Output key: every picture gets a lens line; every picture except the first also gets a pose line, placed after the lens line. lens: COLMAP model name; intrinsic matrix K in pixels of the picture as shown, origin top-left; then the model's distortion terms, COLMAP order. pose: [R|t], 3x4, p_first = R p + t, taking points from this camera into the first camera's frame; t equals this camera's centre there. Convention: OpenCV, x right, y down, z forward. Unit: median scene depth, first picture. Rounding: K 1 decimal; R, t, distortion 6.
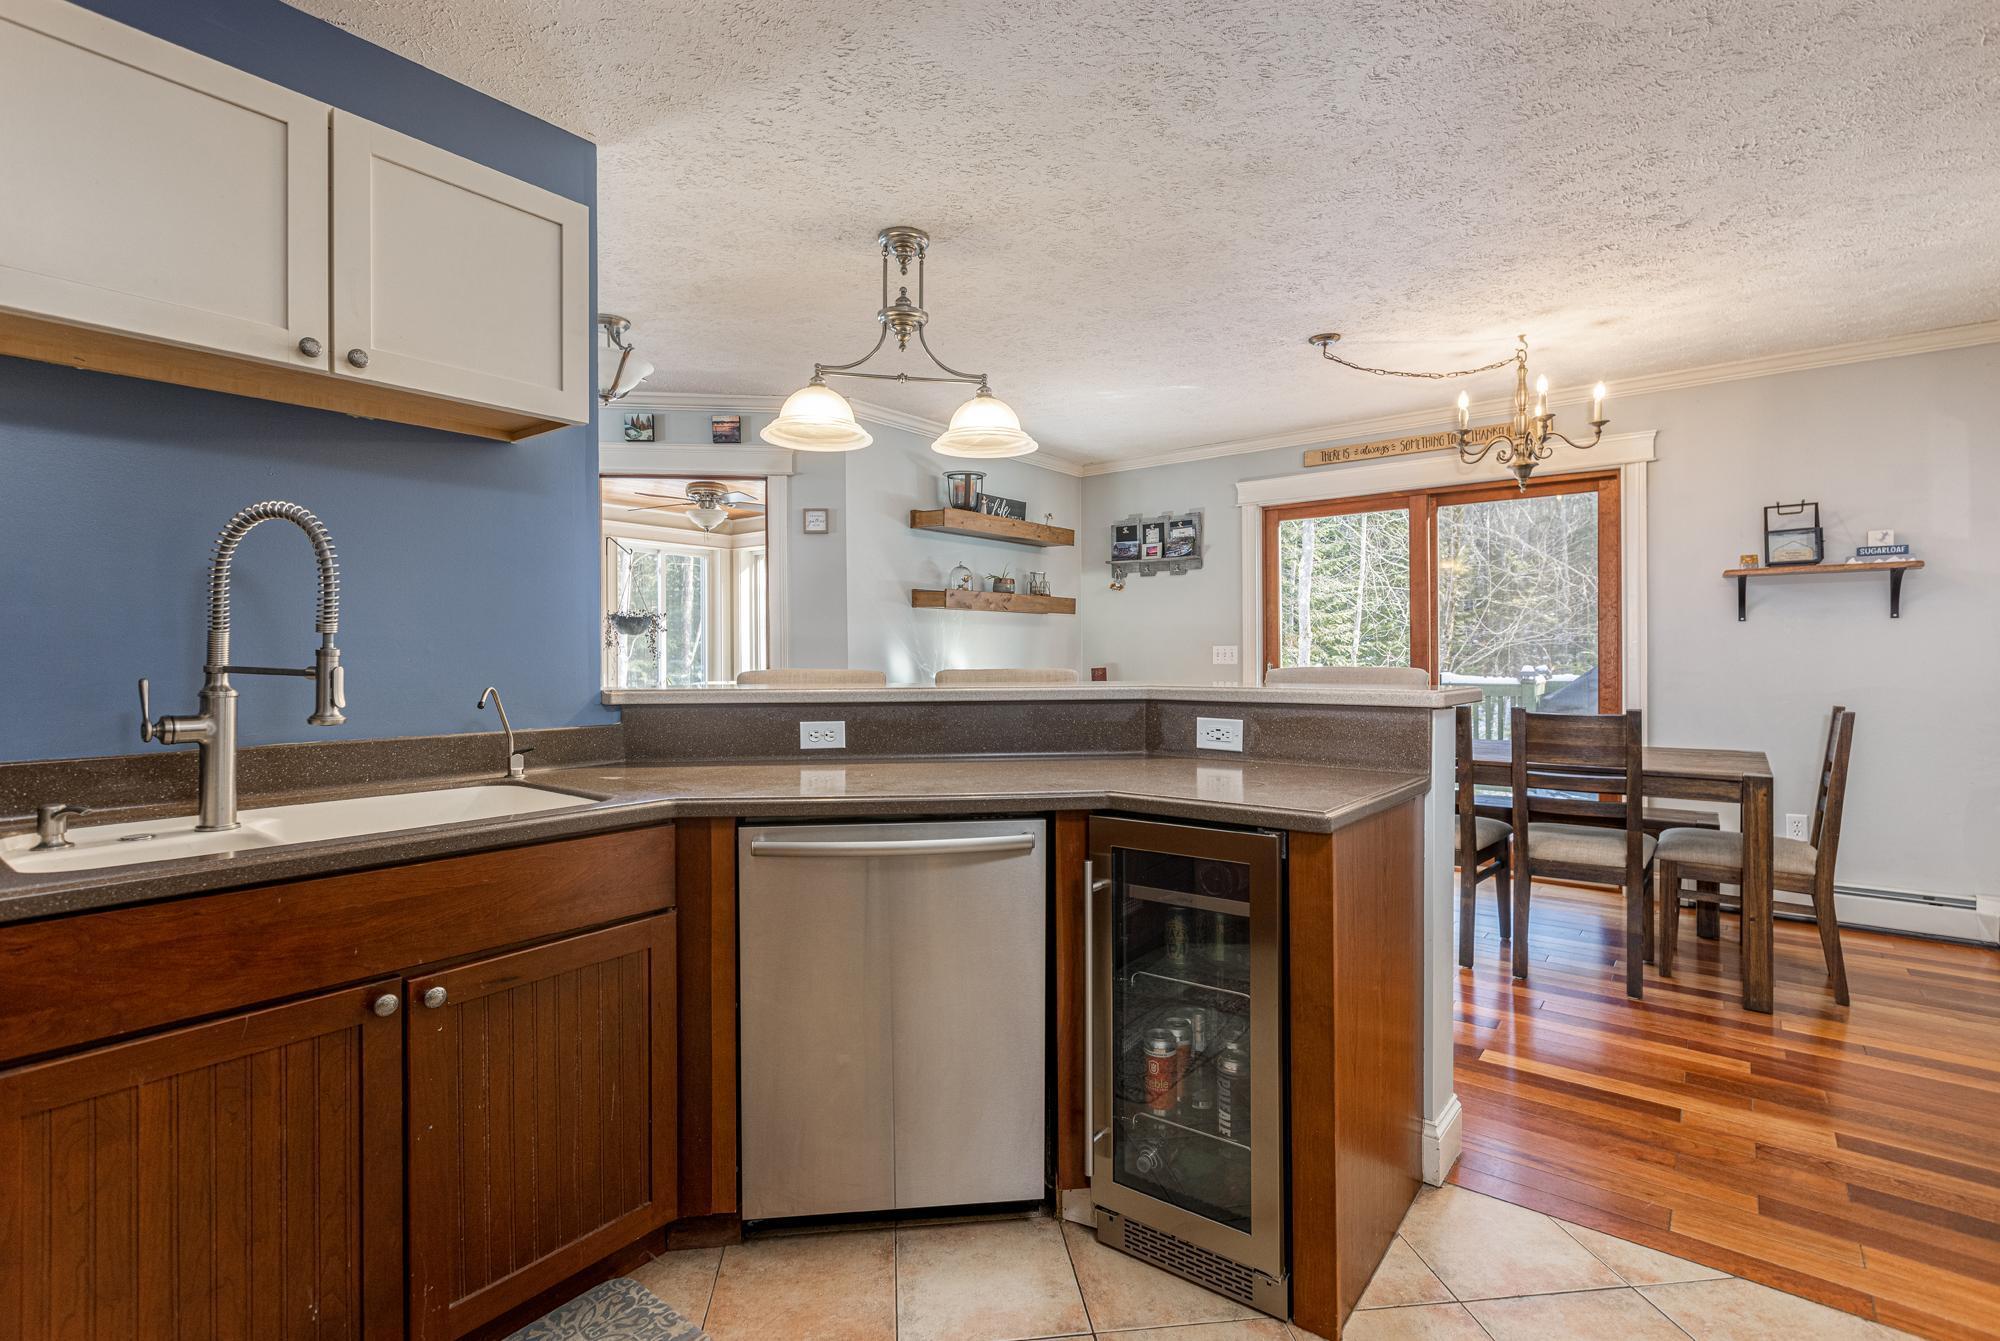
lens RADIAL K [[943.3, 0, 991.9], [0, 943.3, 653.9], [0, 0, 1]] dist [0.000724, 0.000323]
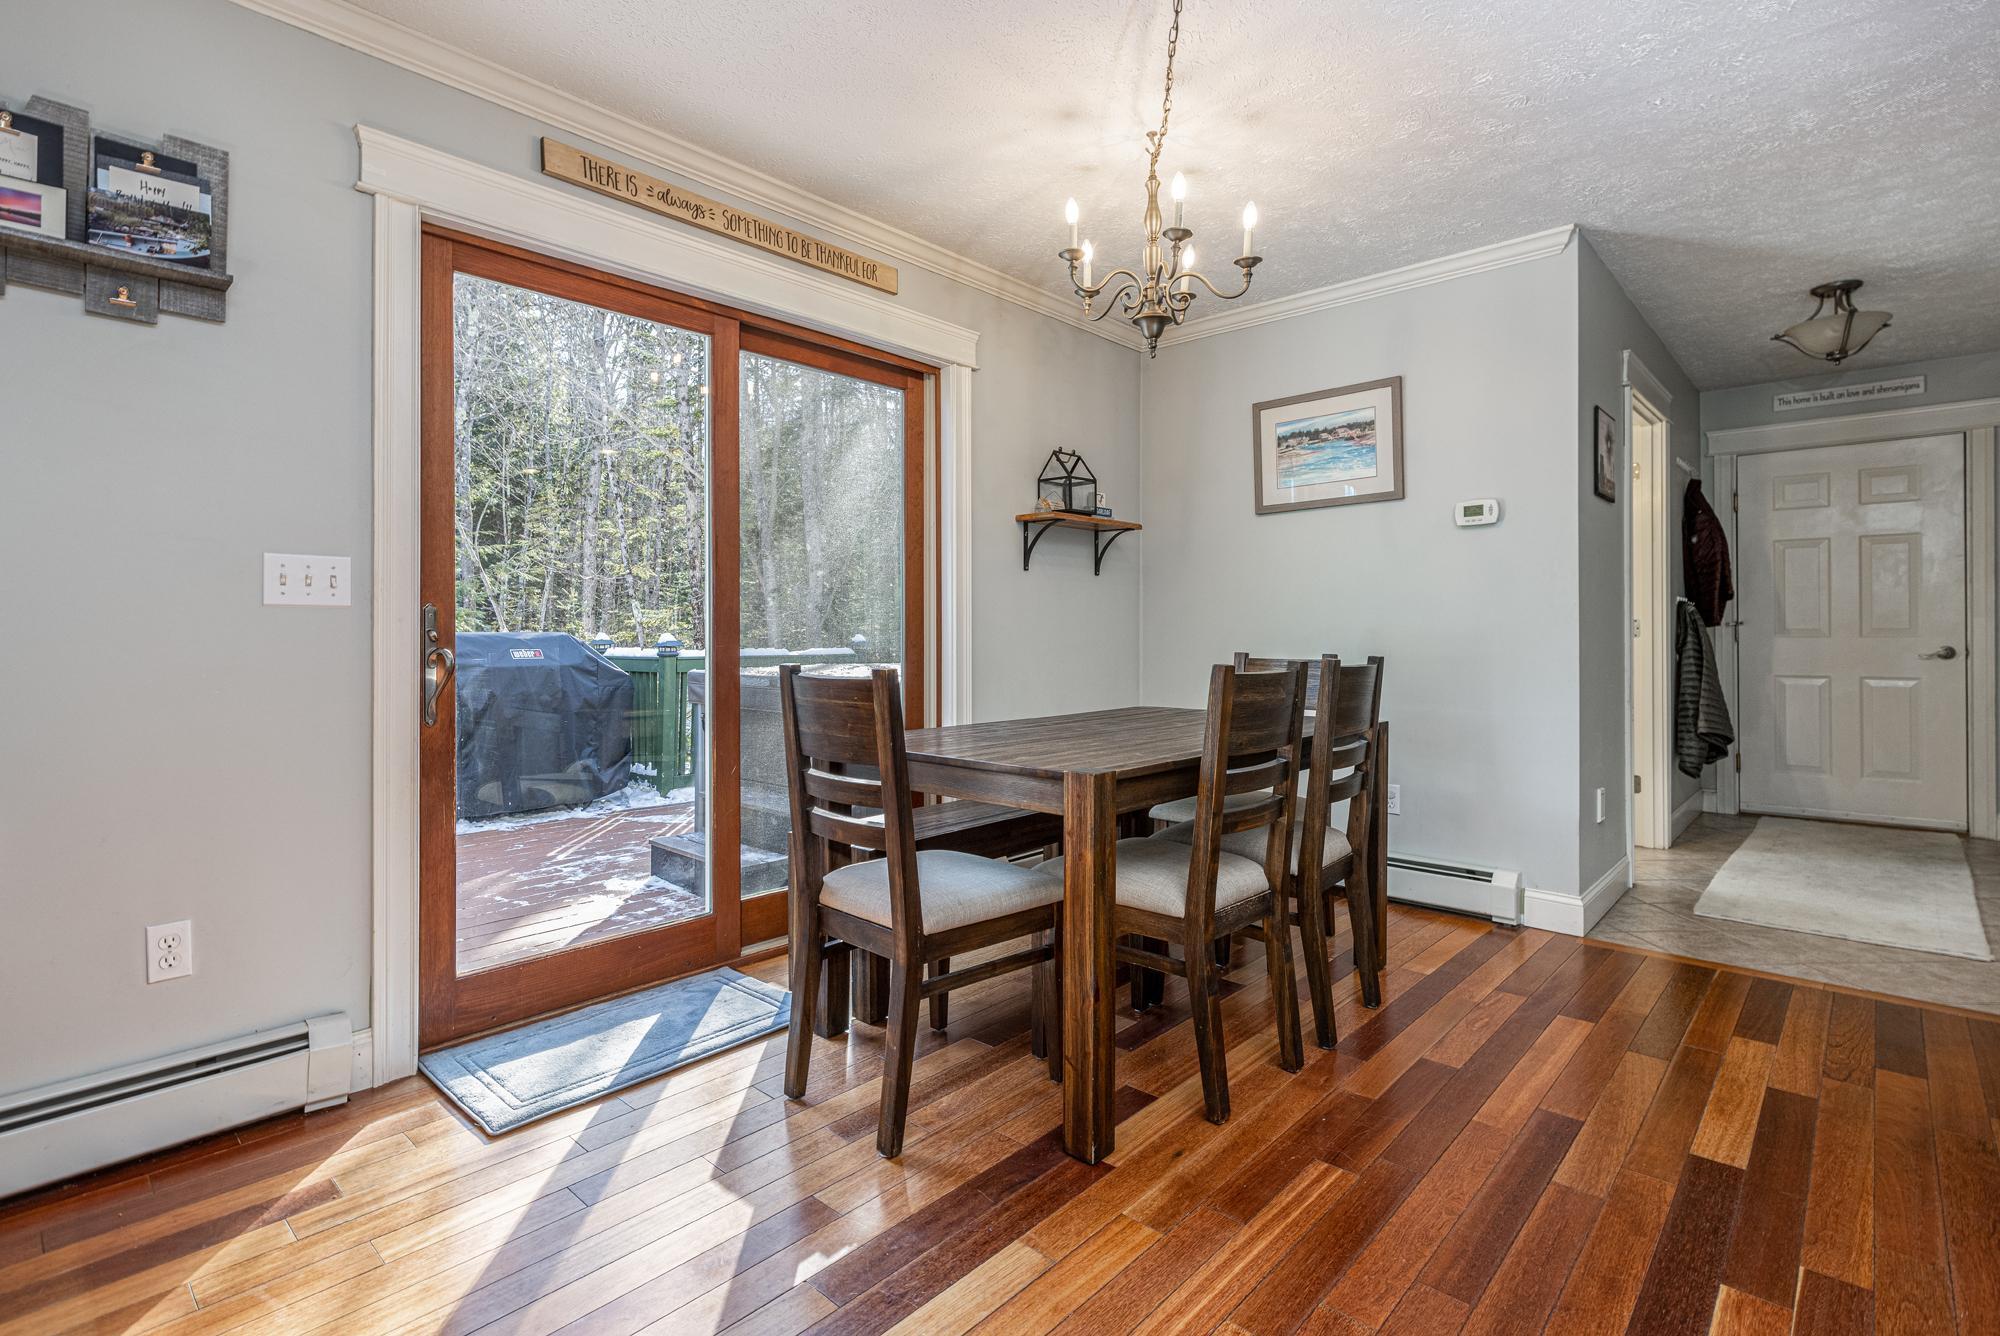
lens RADIAL K [[943.3, 0, 998.0], [0, 943.3, 651.0], [0, 0, 1]] dist [0.000724, 0.000323]
pose [[0.086445, -0.008556, 0.996220, -0.100588], [0.000616, 0.999963, 0.008534, 0.027193], [-0.996256, -0.000124, 0.086447, 0.744345]]
